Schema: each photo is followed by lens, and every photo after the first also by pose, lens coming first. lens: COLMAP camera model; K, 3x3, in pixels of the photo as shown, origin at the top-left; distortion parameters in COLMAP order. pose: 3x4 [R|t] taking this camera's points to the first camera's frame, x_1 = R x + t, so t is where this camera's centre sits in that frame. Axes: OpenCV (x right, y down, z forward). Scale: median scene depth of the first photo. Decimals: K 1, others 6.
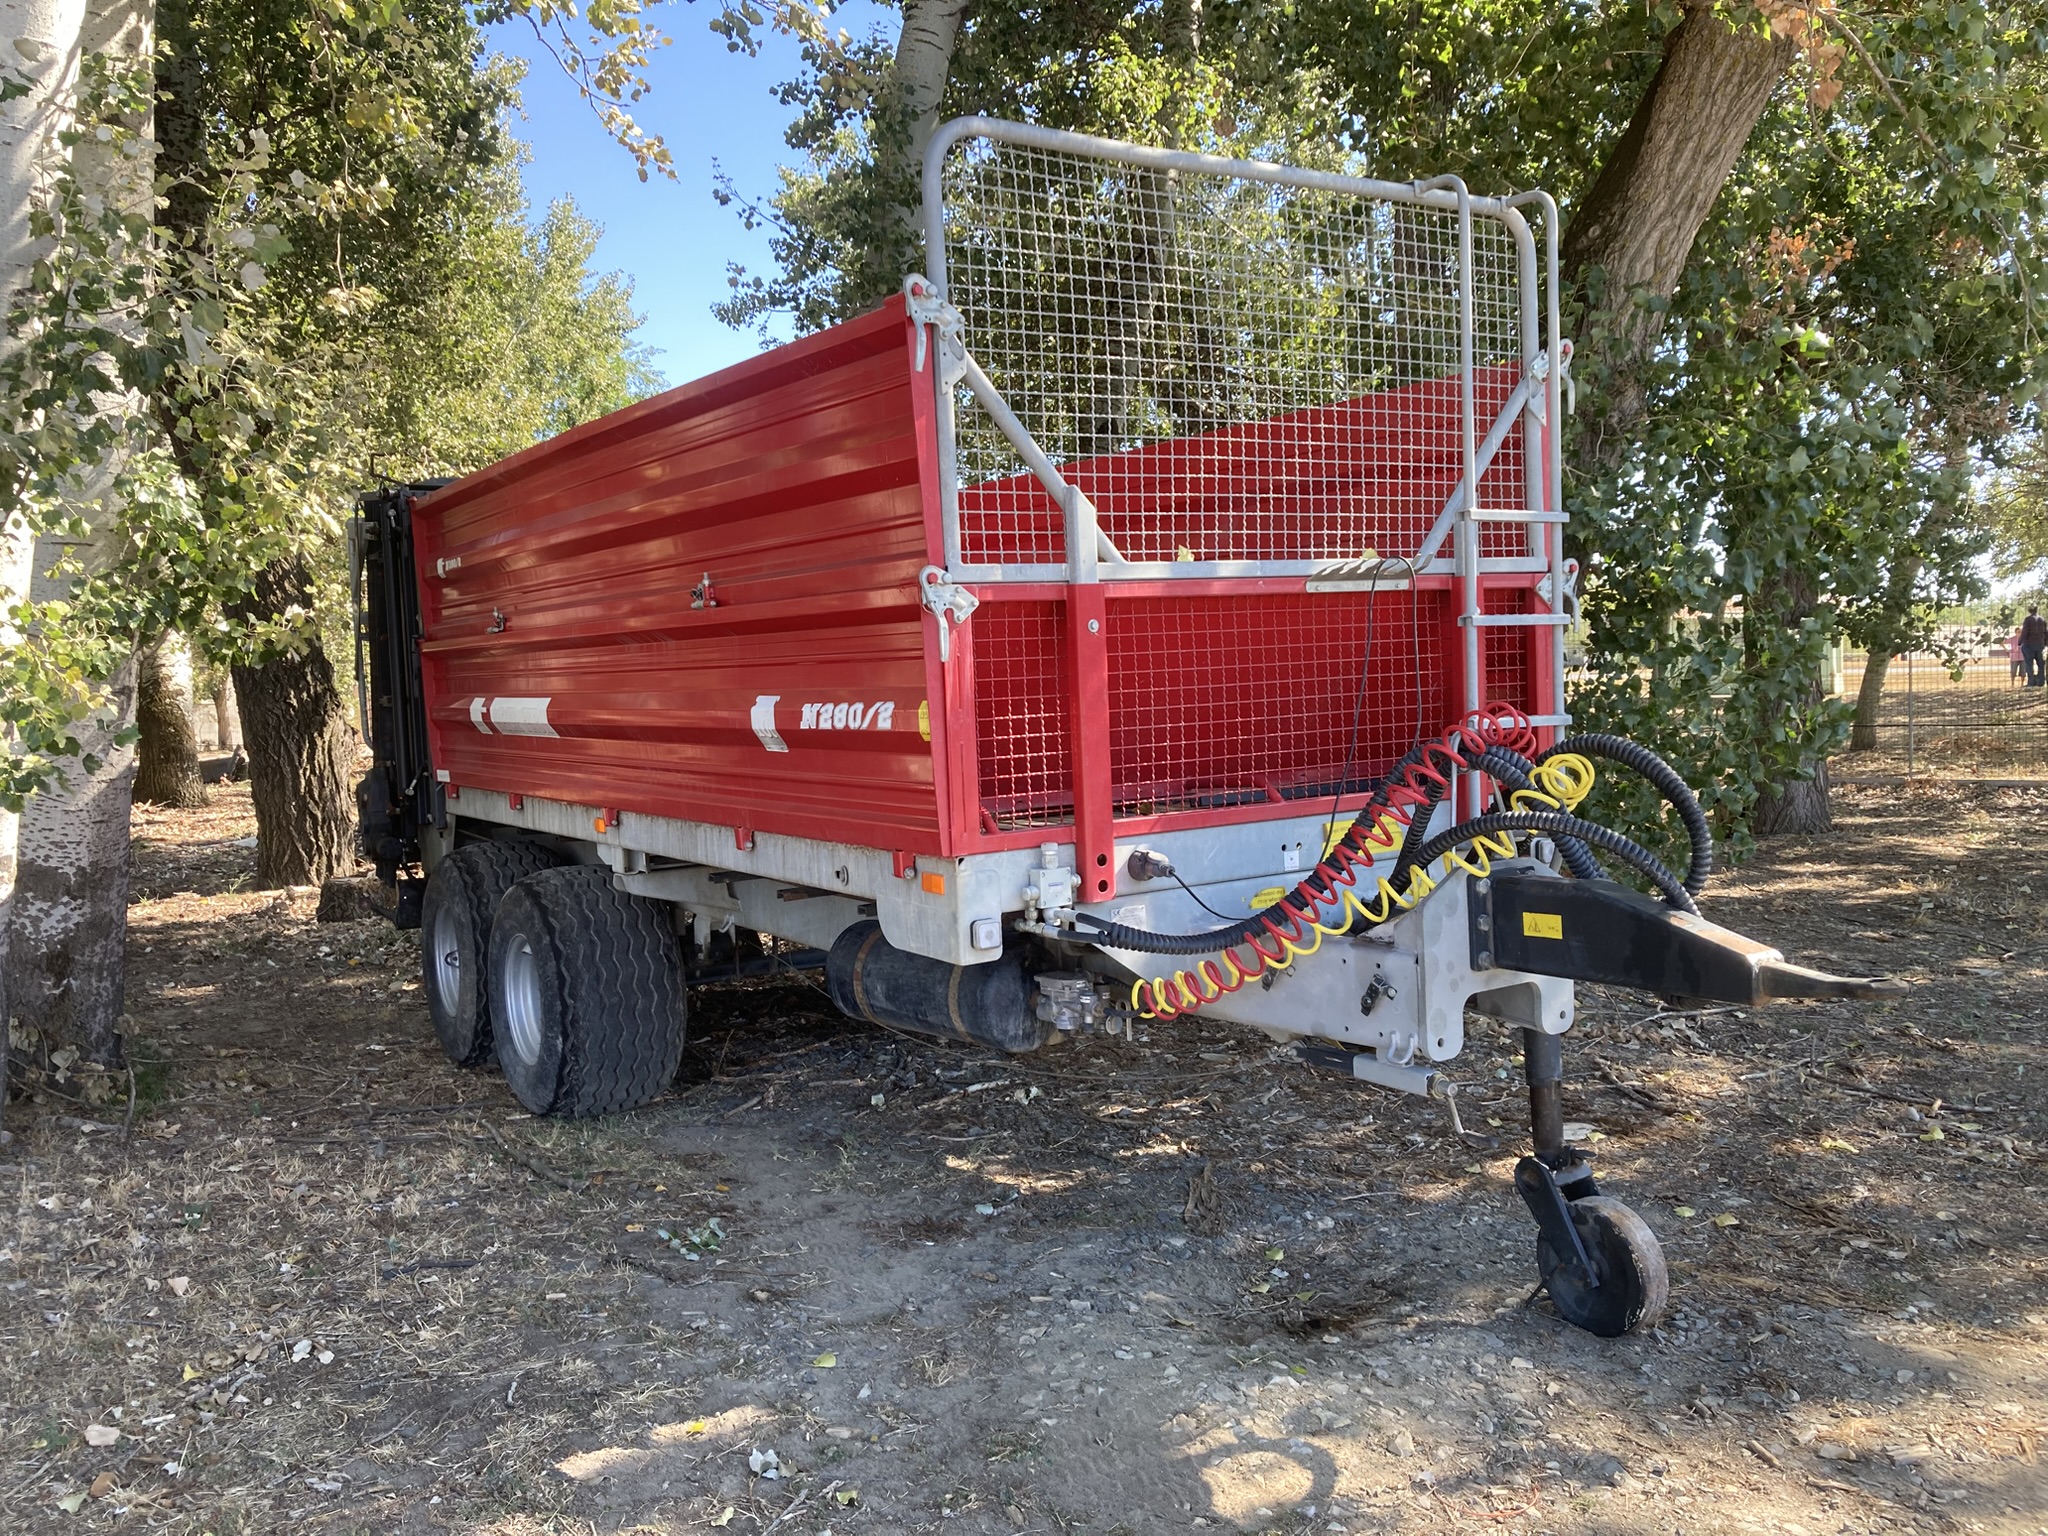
lens RADIAL K [[1689.3, 0, 1022.9], [0, 1689.3, 763.5], [0, 0, 1]] dist [0.097587, -0.210399]
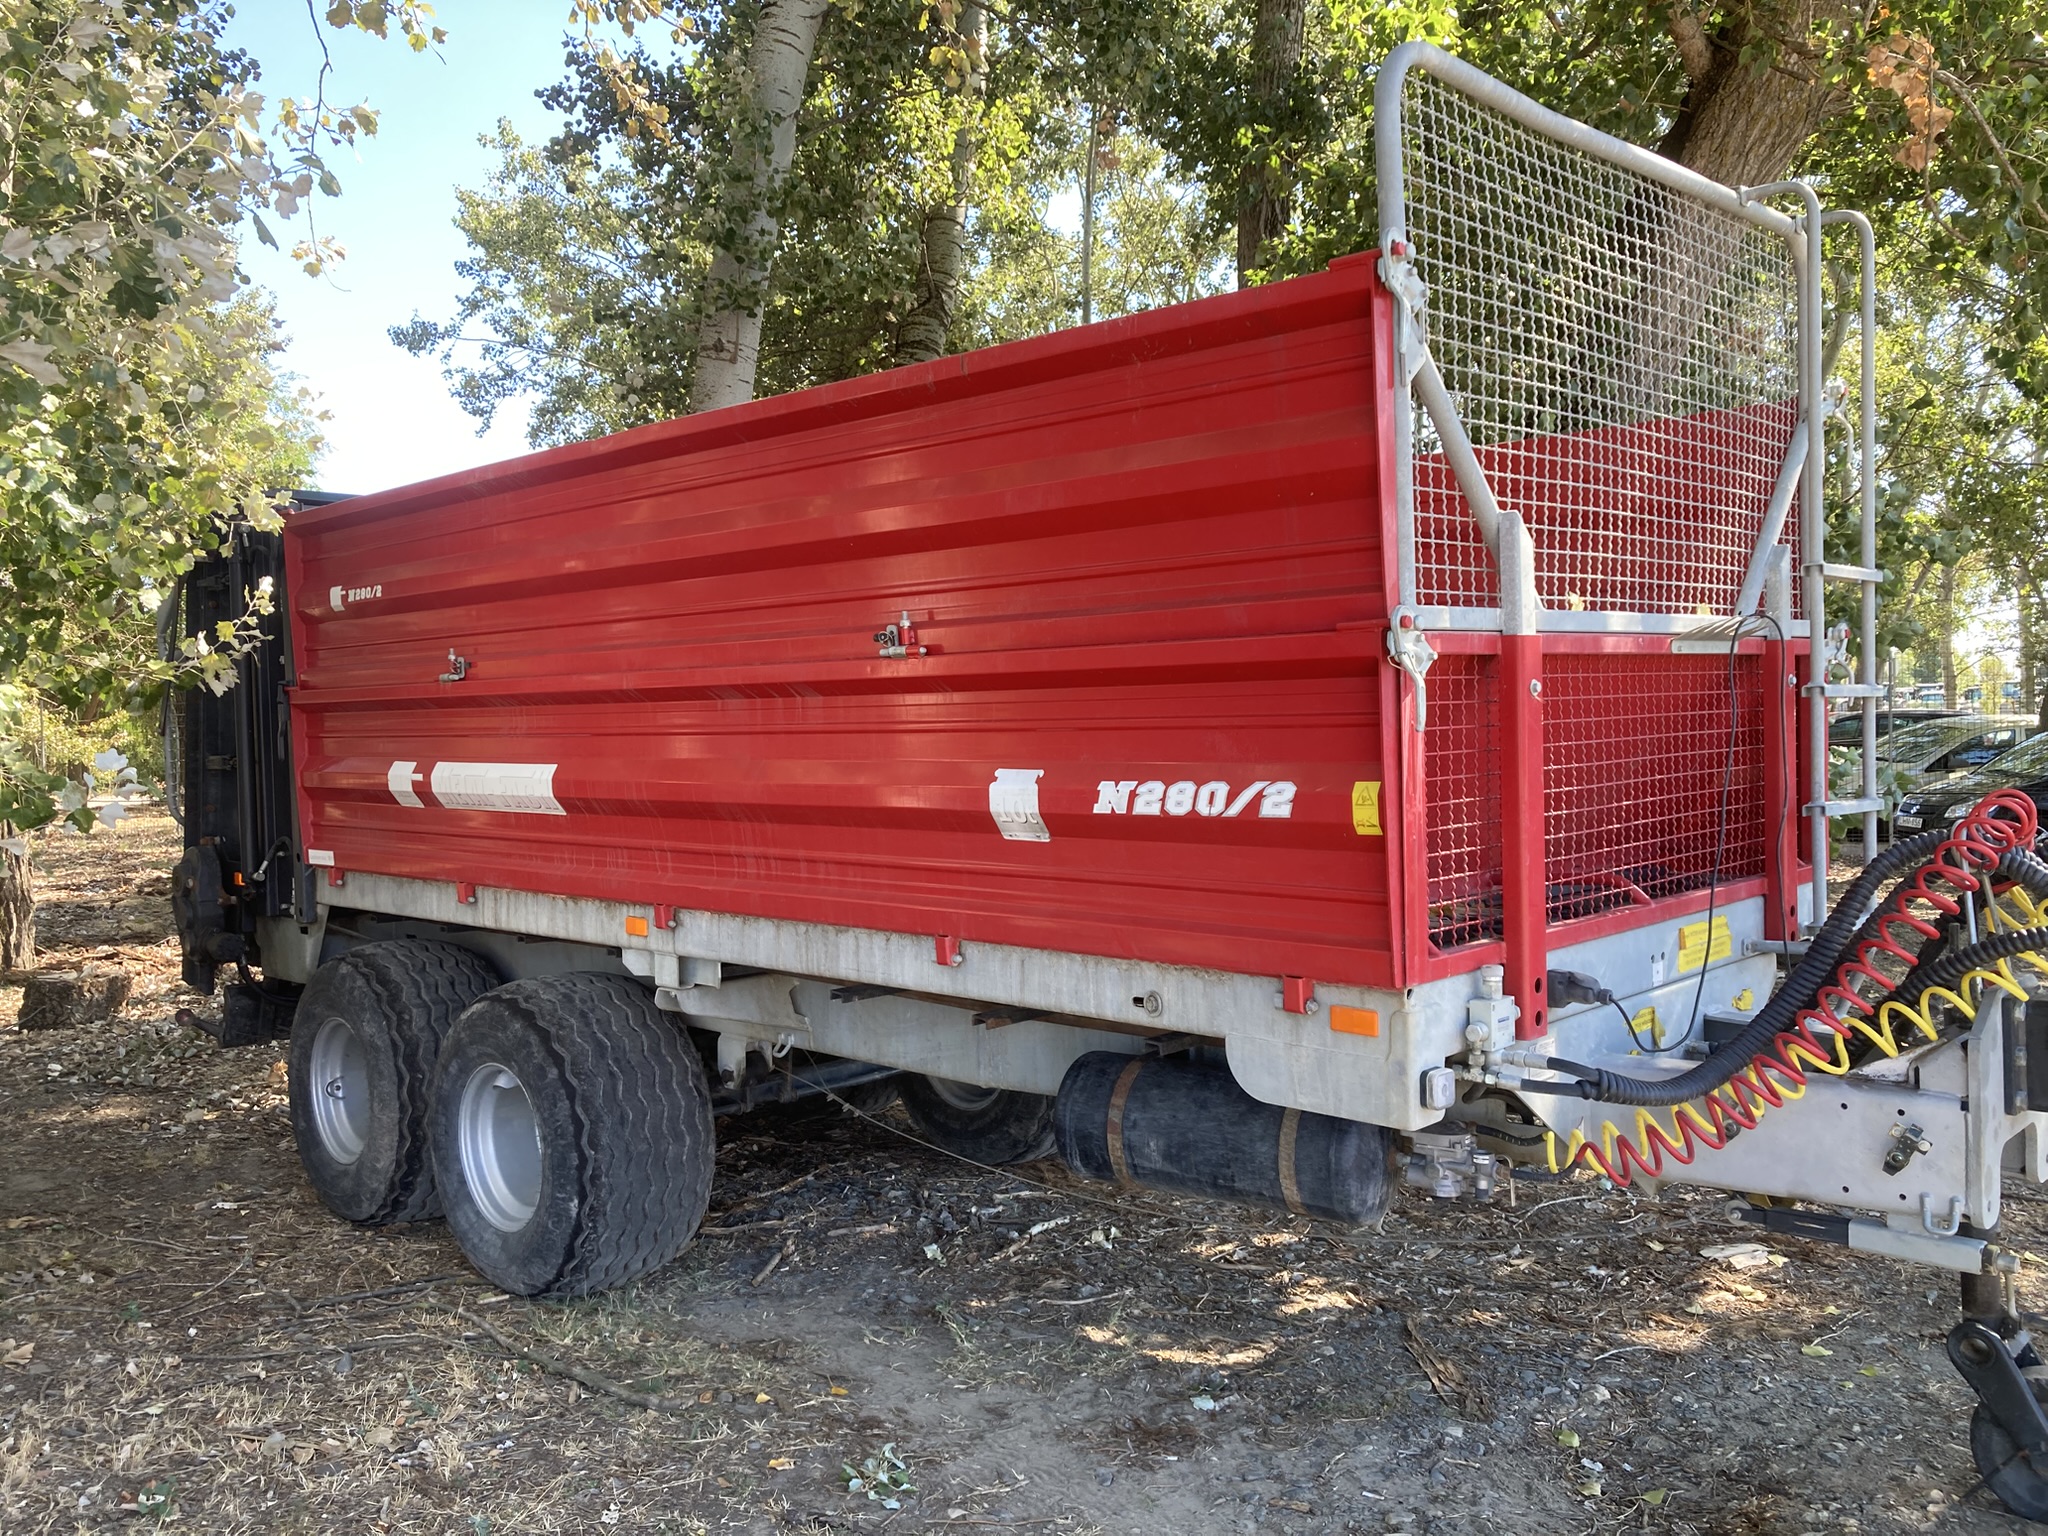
lens RADIAL K [[1695.5, 0, 1028.9], [0, 1695.5, 759.2], [0, 0, 1]] dist [0.017481, -0.002076]
pose [[0.974702, 0.010622, 0.223258, -0.268728], [-0.002198, 0.999277, -0.037944, -0.012799], [-0.223499, 0.036494, 0.974021, 0.203746]]
